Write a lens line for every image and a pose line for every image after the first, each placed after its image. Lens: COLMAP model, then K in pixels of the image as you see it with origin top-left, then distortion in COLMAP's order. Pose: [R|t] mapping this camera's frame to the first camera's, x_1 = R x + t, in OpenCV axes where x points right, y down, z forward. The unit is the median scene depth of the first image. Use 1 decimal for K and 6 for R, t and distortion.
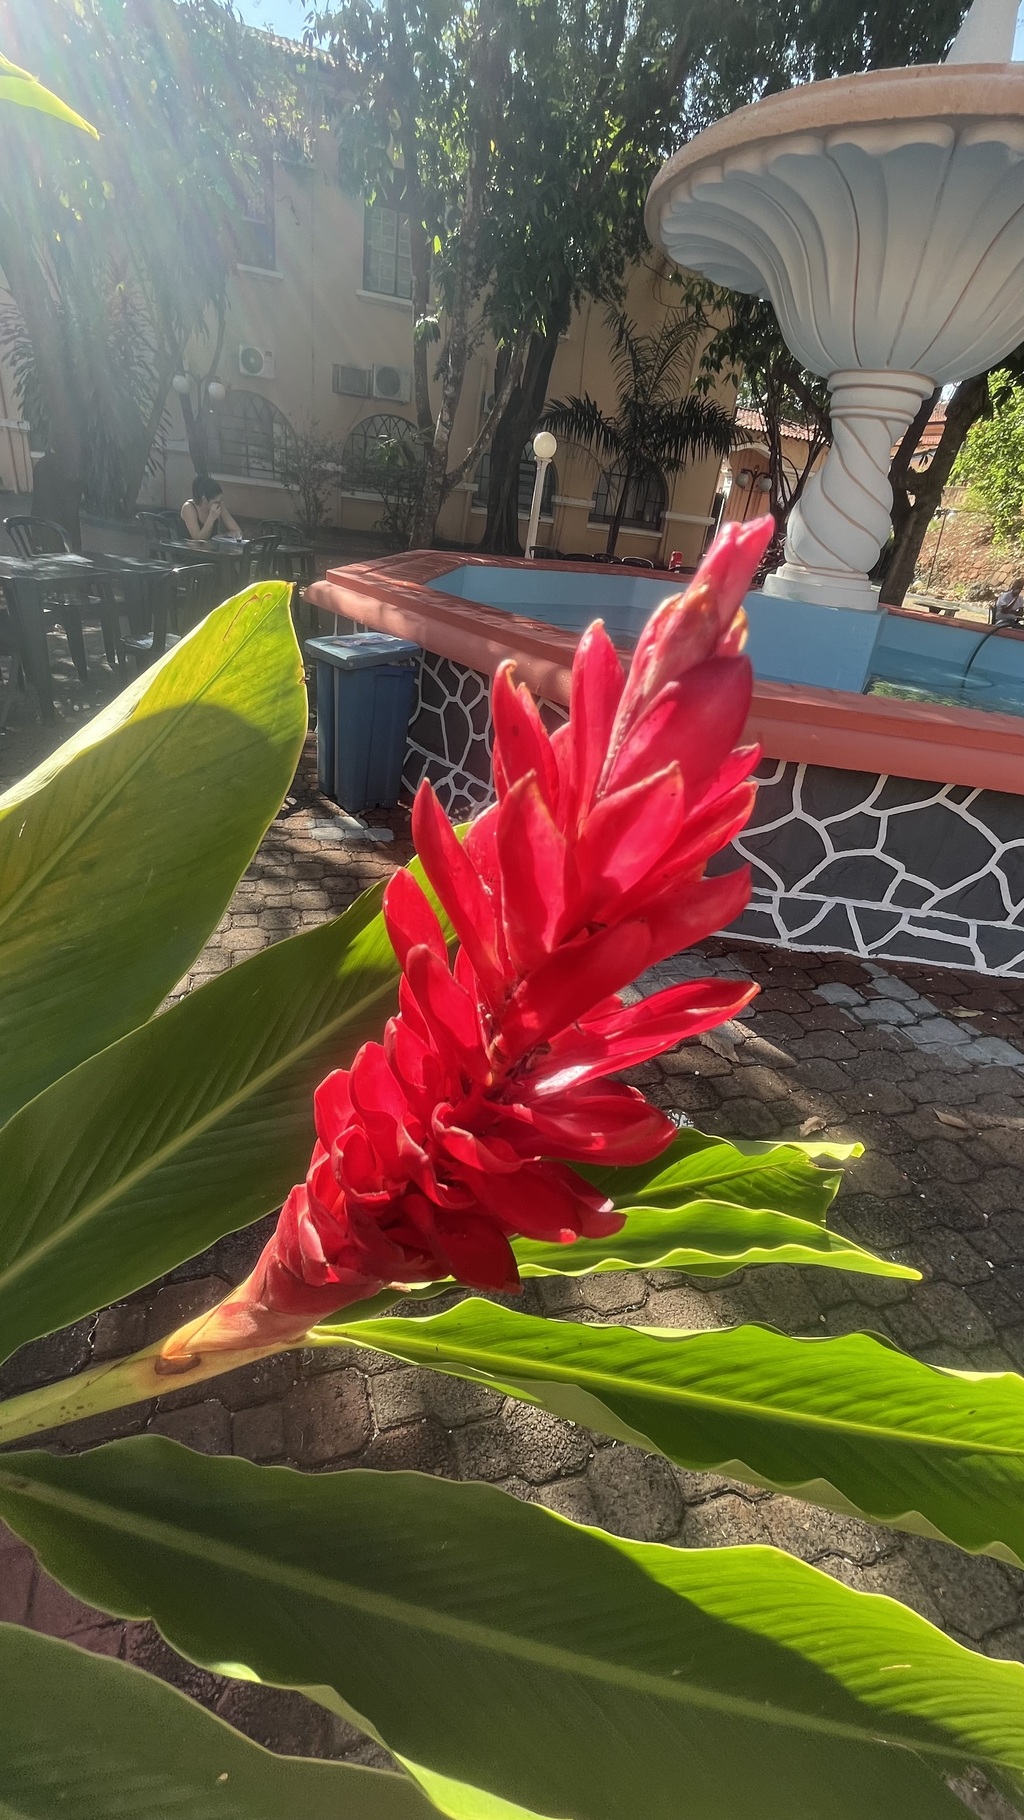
lens RADIAL K [[757.7, 0, 517.9], [0, 757.7, 906.9], [0, 0, 1]] dist [0.014552, -0.000640]
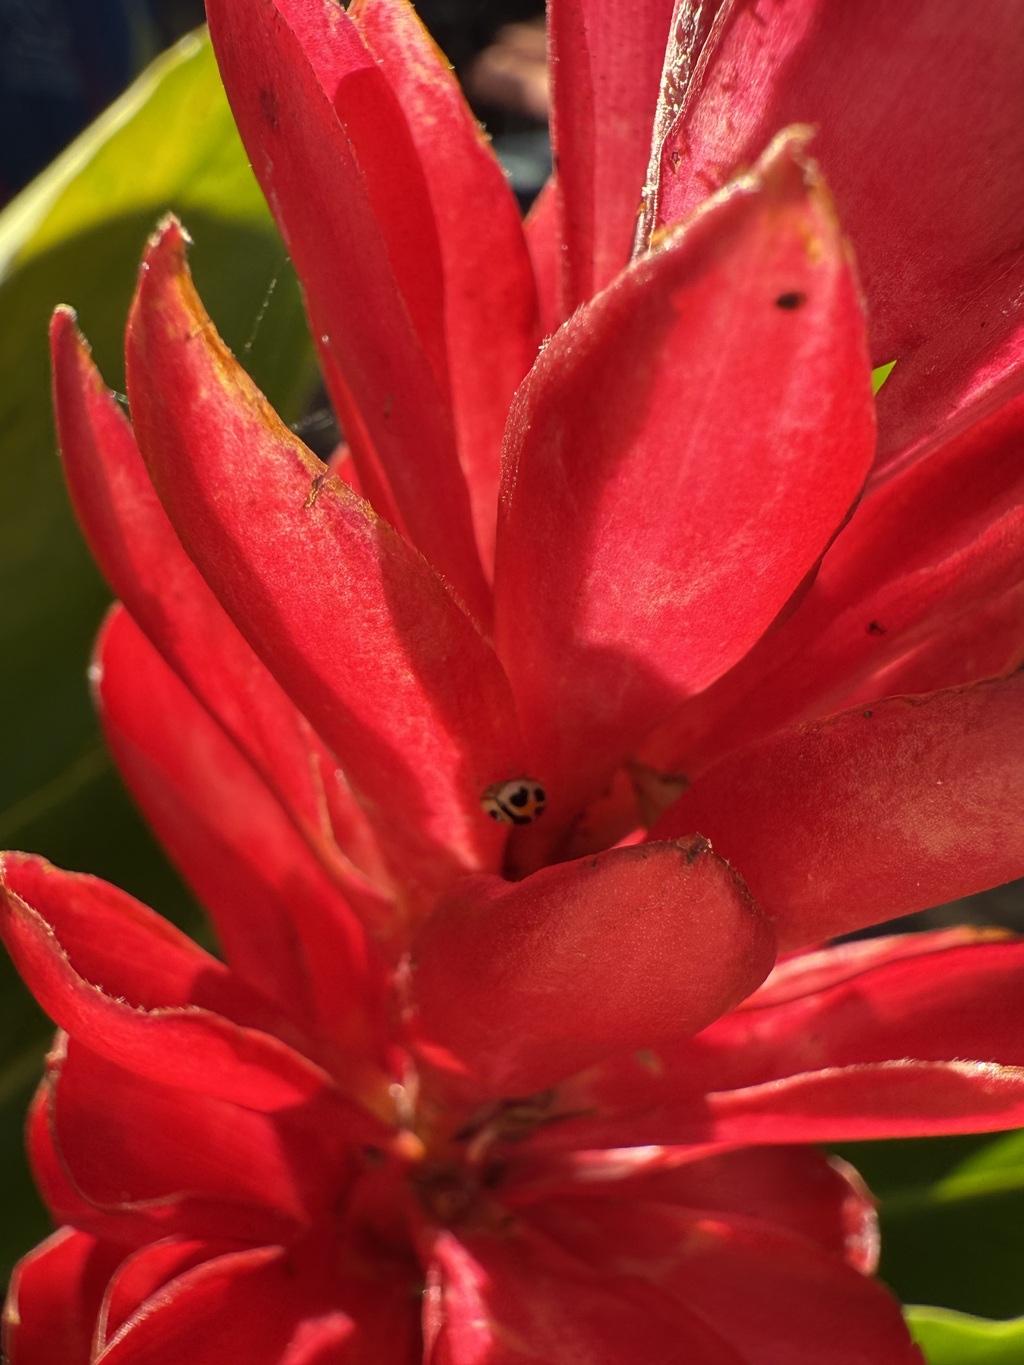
lens RADIAL K [[1211.9, 0, 511.4], [0, 1211.9, 646.6], [0, 0, 1]] dist [-0.004954, -0.004300]
pose [[0.968157, 0.028374, -0.248732, 0.191096], [-0.013198, 0.997960, 0.062470, -0.065665], [0.249997, -0.057198, 0.966556, 0.580484]]
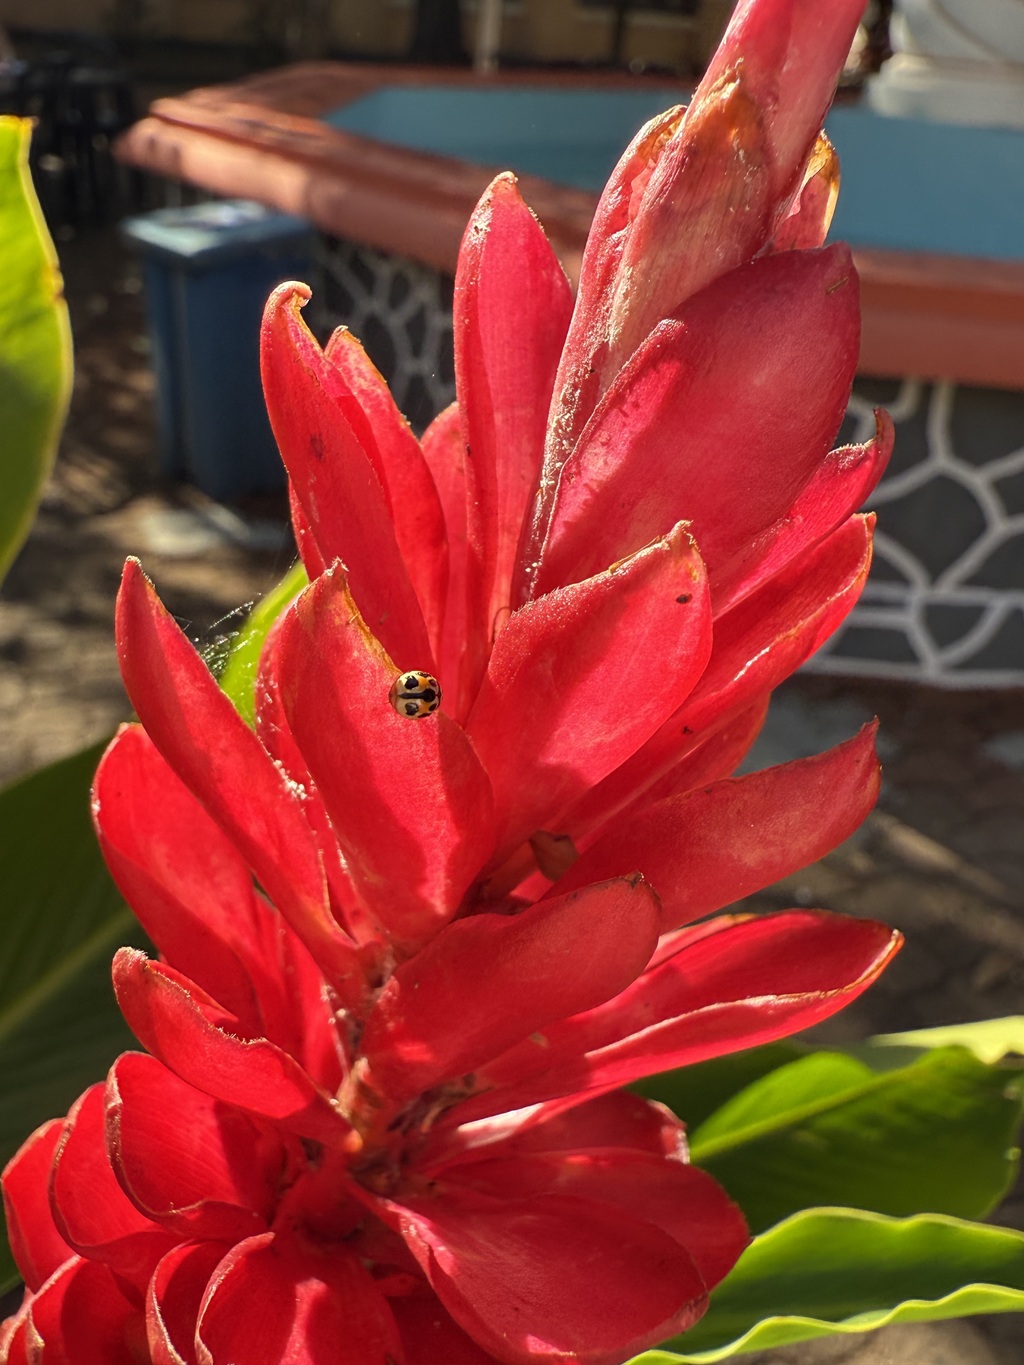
lens RADIAL K [[1211.9, 0, 511.4], [0, 1211.9, 646.6], [0, 0, 1]] dist [-0.004954, -0.004300]
pose [[0.998158, -0.059925, 0.009435, 0.092102], [0.059606, 0.997740, 0.031017, -0.130915], [-0.011272, -0.030398, 0.999474, 0.301111]]
